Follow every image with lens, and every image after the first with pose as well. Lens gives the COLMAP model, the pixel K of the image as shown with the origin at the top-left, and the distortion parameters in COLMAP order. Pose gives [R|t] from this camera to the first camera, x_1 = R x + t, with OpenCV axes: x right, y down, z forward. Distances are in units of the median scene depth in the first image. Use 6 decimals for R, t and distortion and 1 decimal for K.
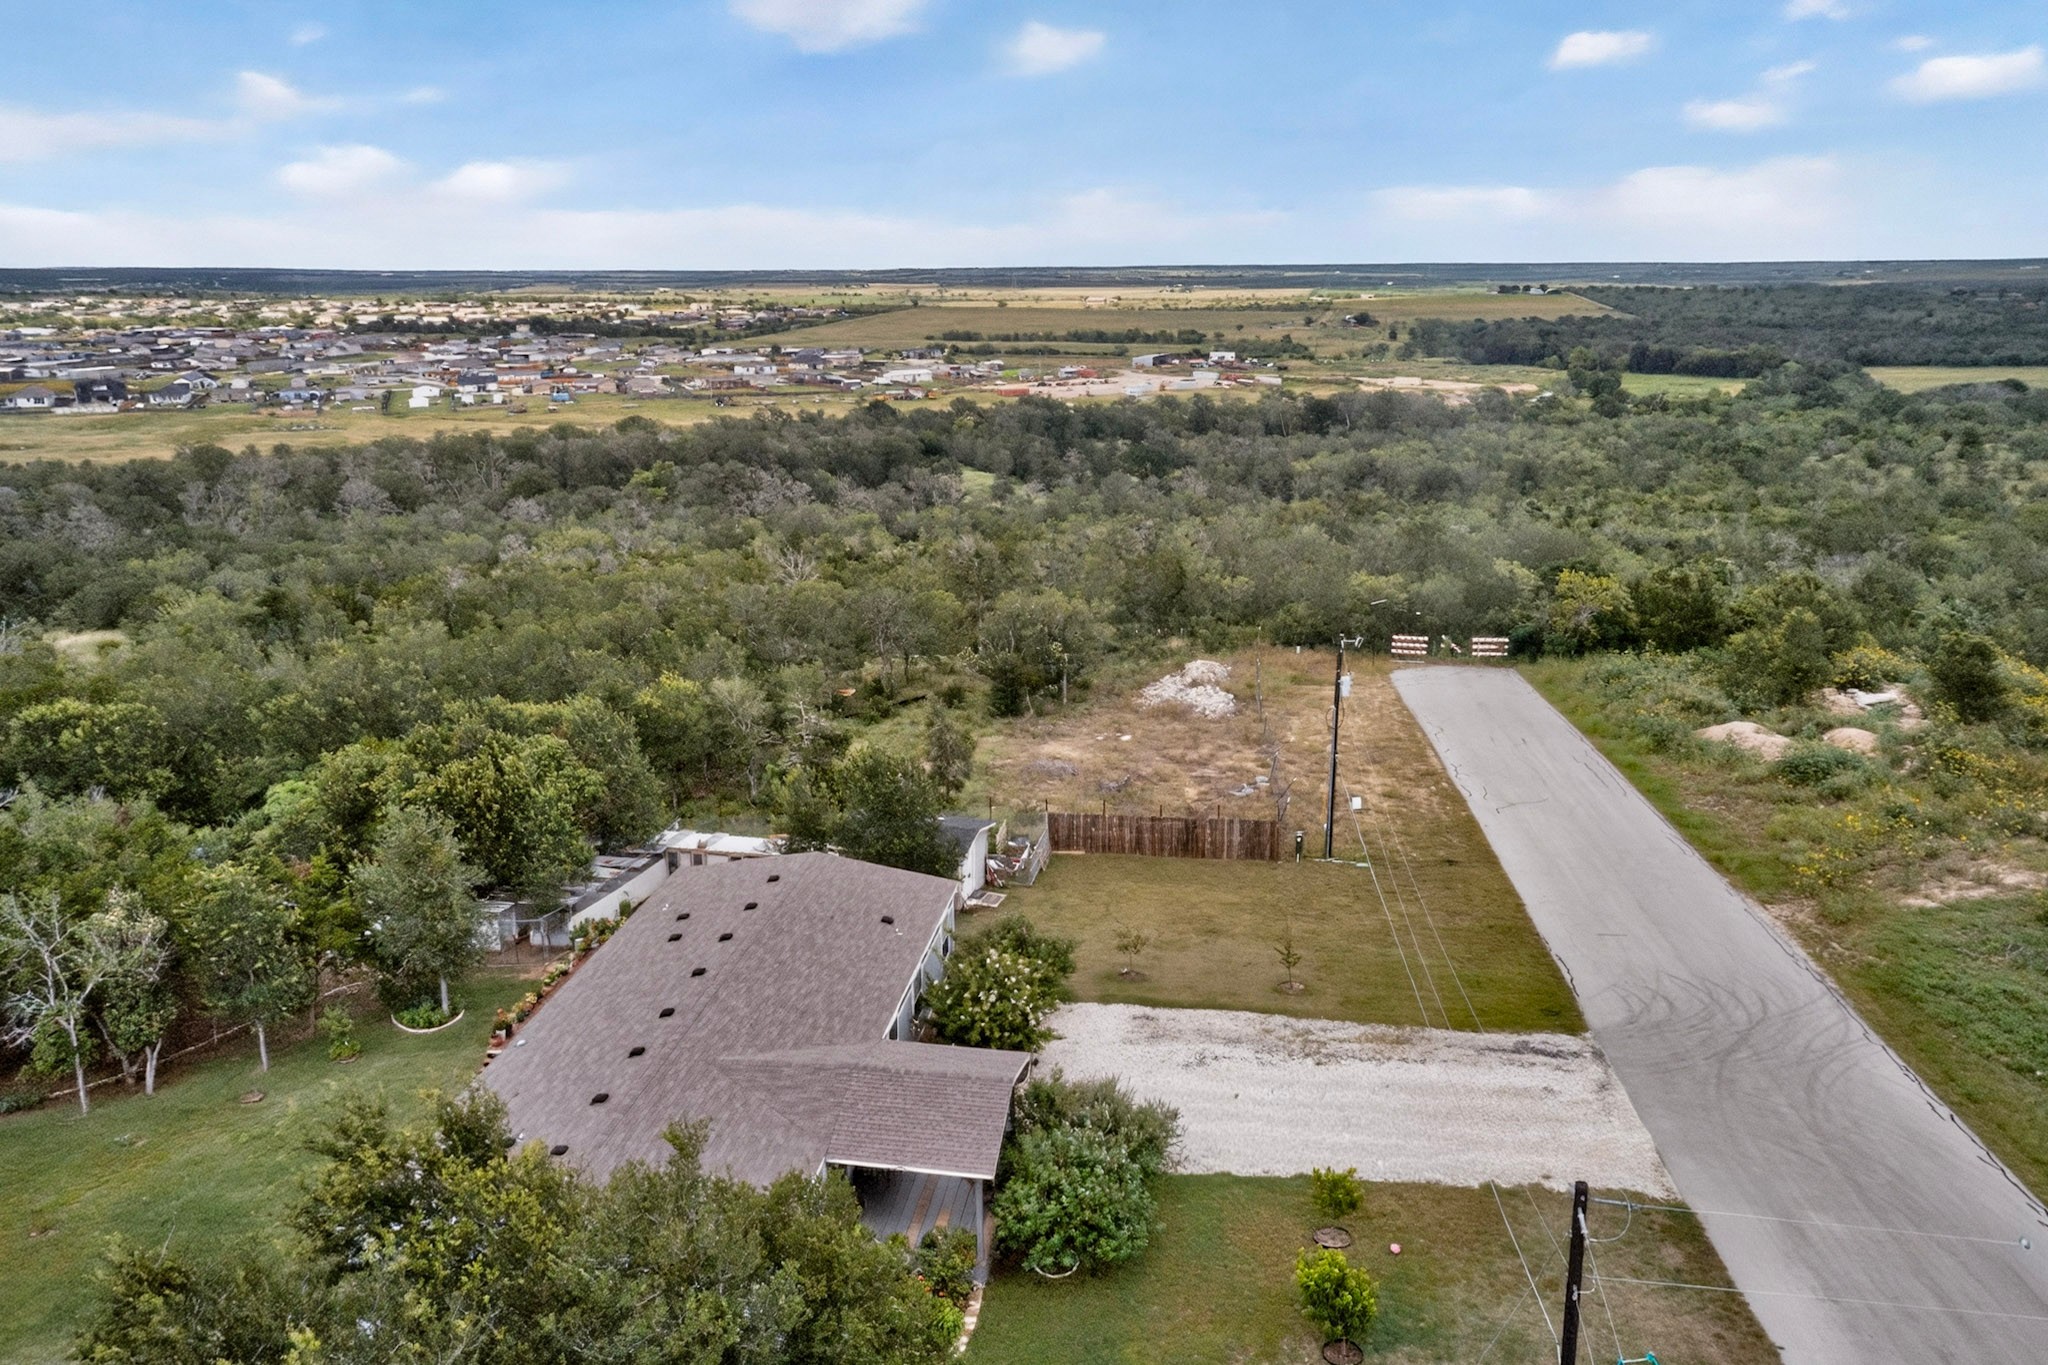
lens RADIAL K [[1593.4, 0, 1024.0], [0, 1593.4, 682.5], [0, 0, 1]] dist [0.005103, 0.091280]
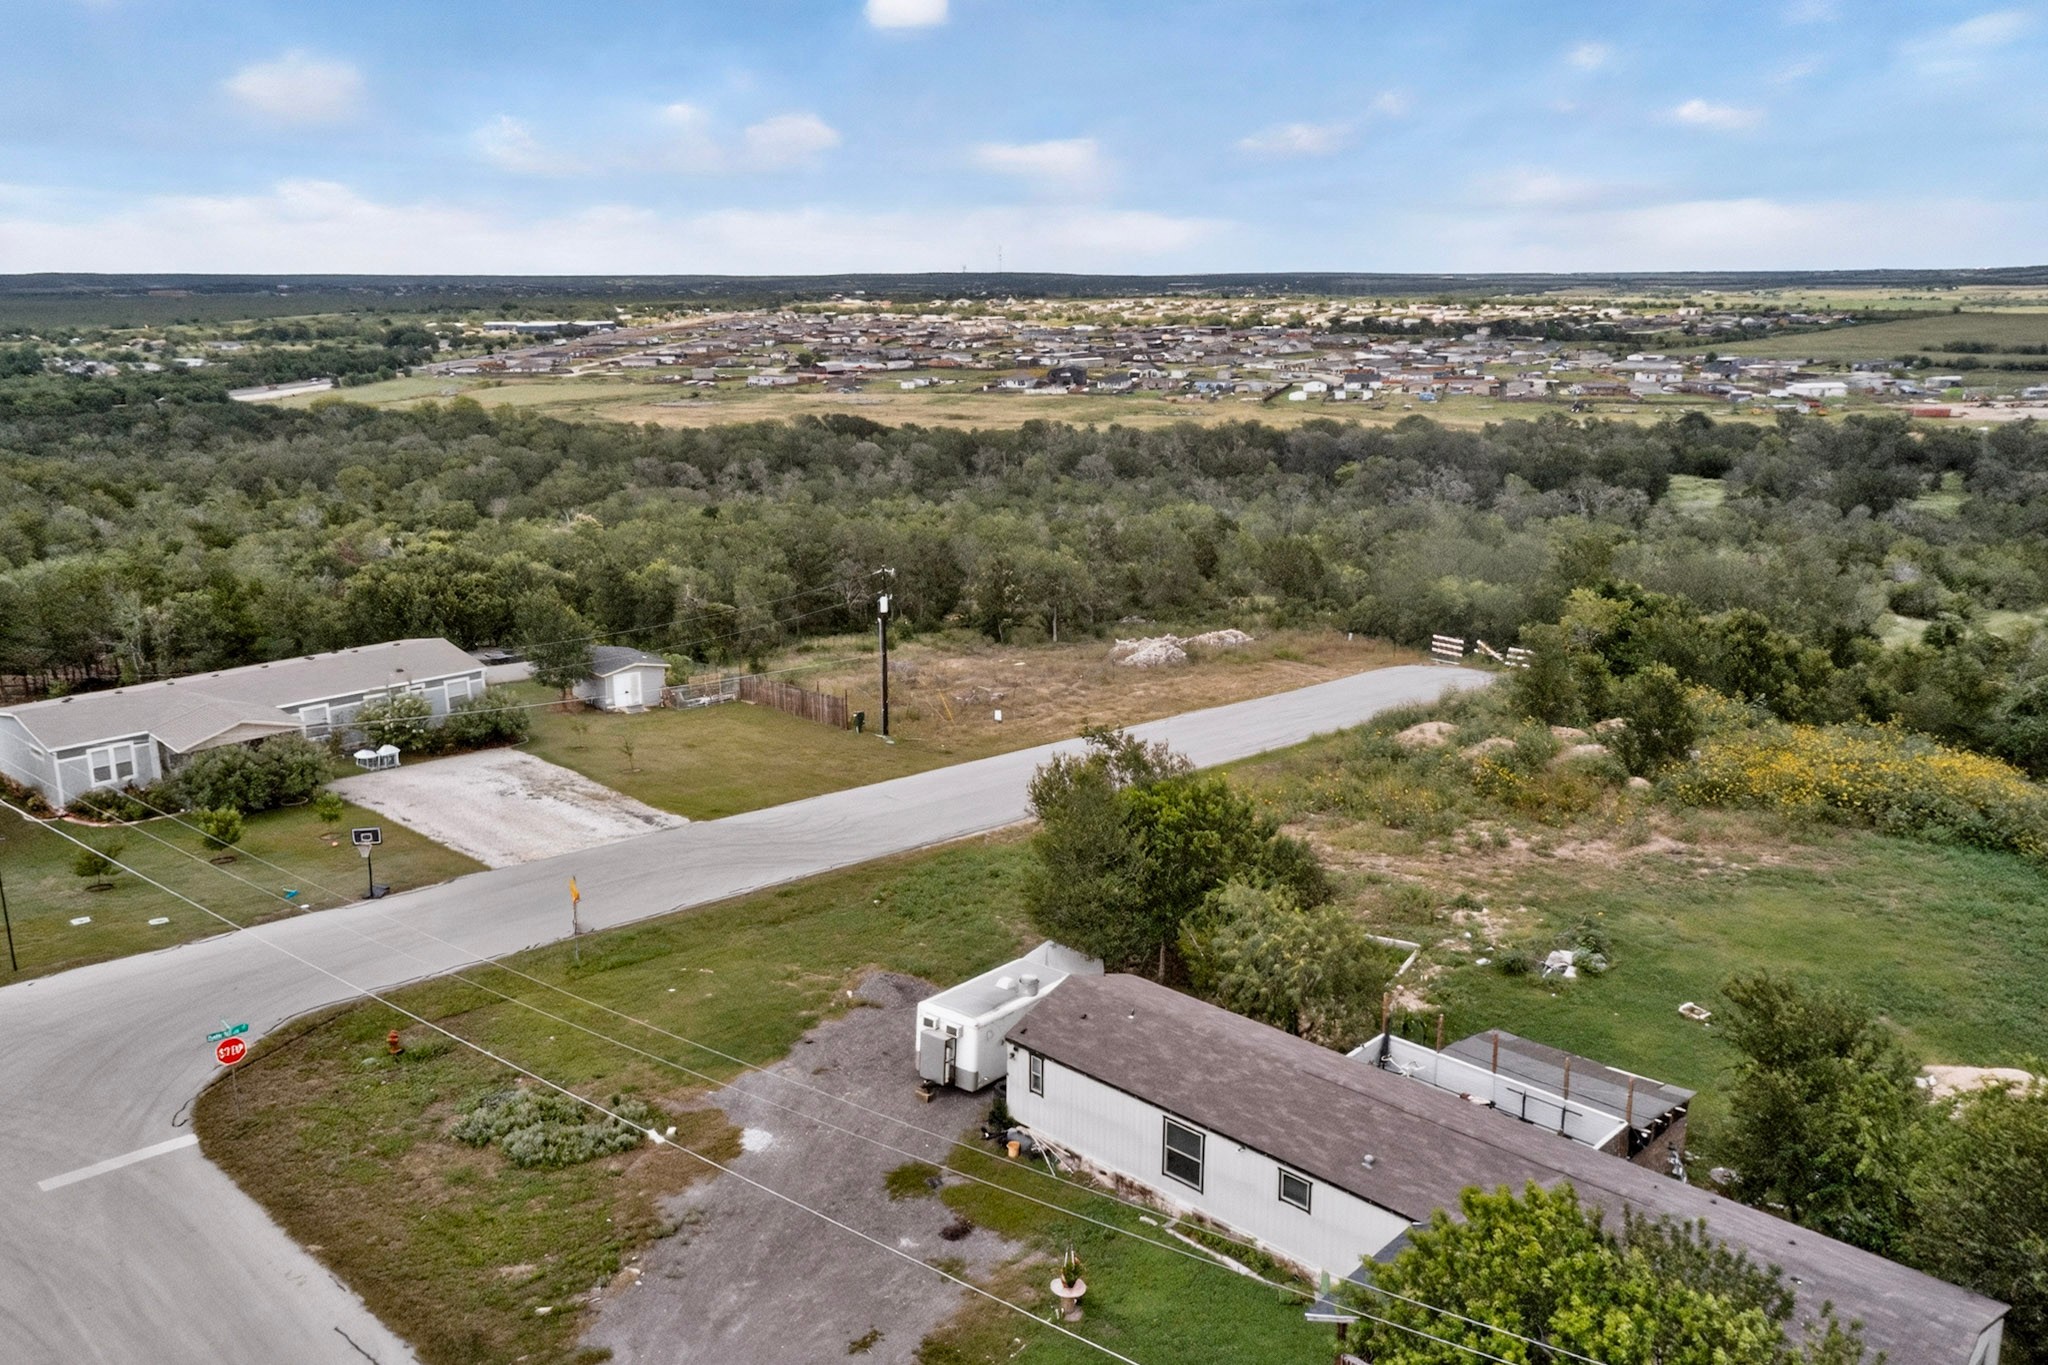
lens RADIAL K [[1595.4, 0, 1024.0], [0, 1595.4, 682.5], [0, 0, 1]] dist [0.031639, 0.083282]
pose [[0.806299, 0.151399, -0.571804, 0.628371], [-0.152793, 0.987190, 0.045931, -0.007760], [0.571434, 0.050334, 0.819103, -0.013090]]
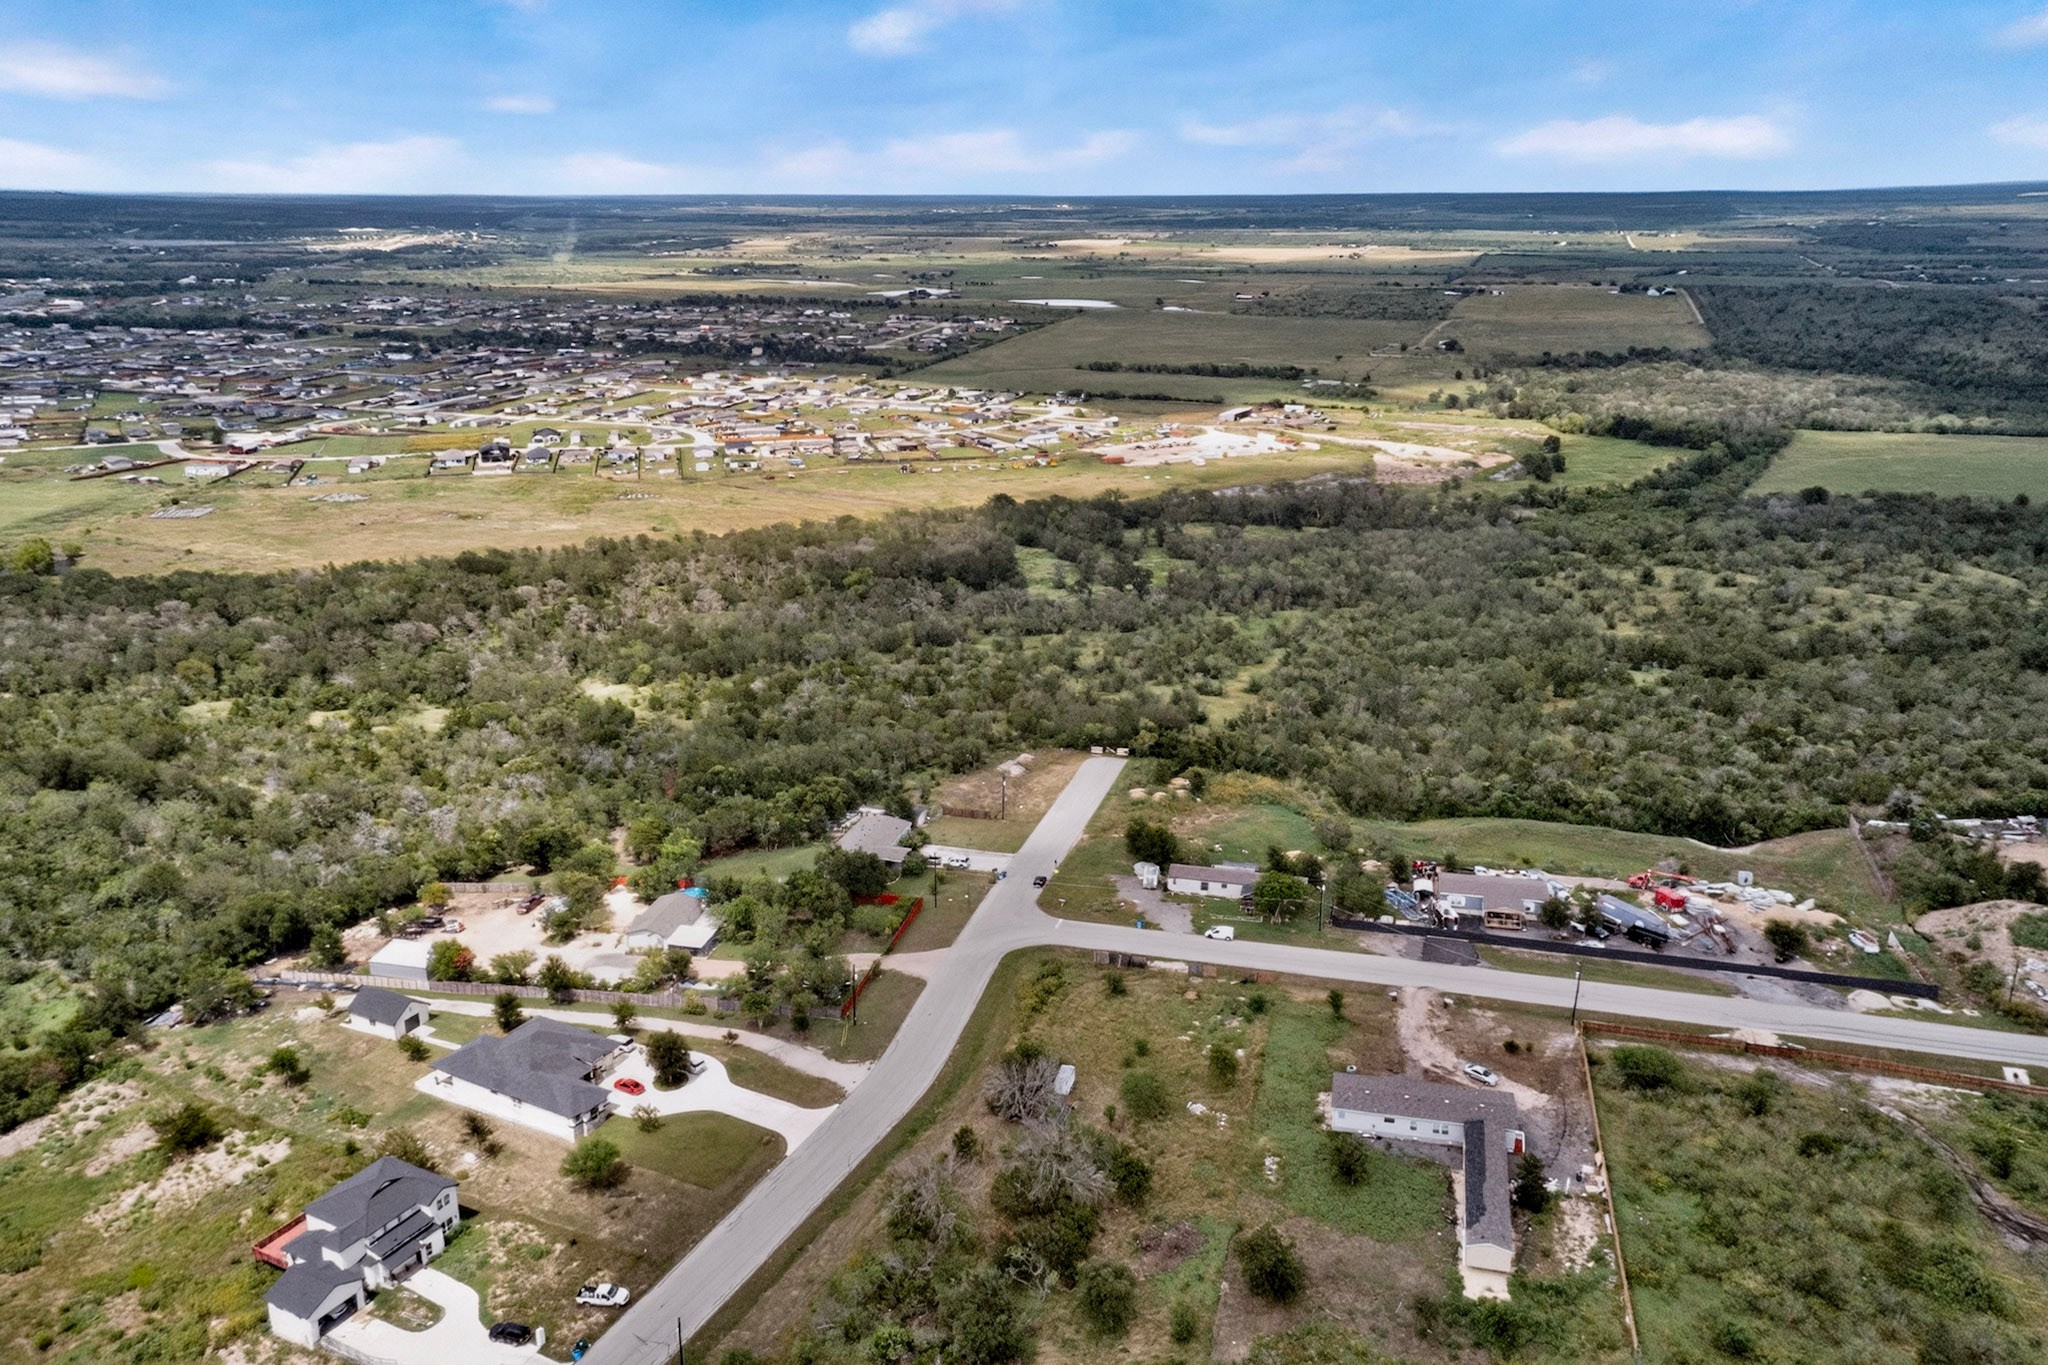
lens RADIAL K [[1595.4, 0, 1024.0], [0, 1595.4, 682.5], [0, 0, 1]] dist [0.031639, 0.083282]
pose [[0.992395, 0.035714, -0.117802, 0.460337], [-0.029845, 0.998241, 0.051217, -0.306961], [0.119424, -0.047312, 0.991715, -2.081064]]
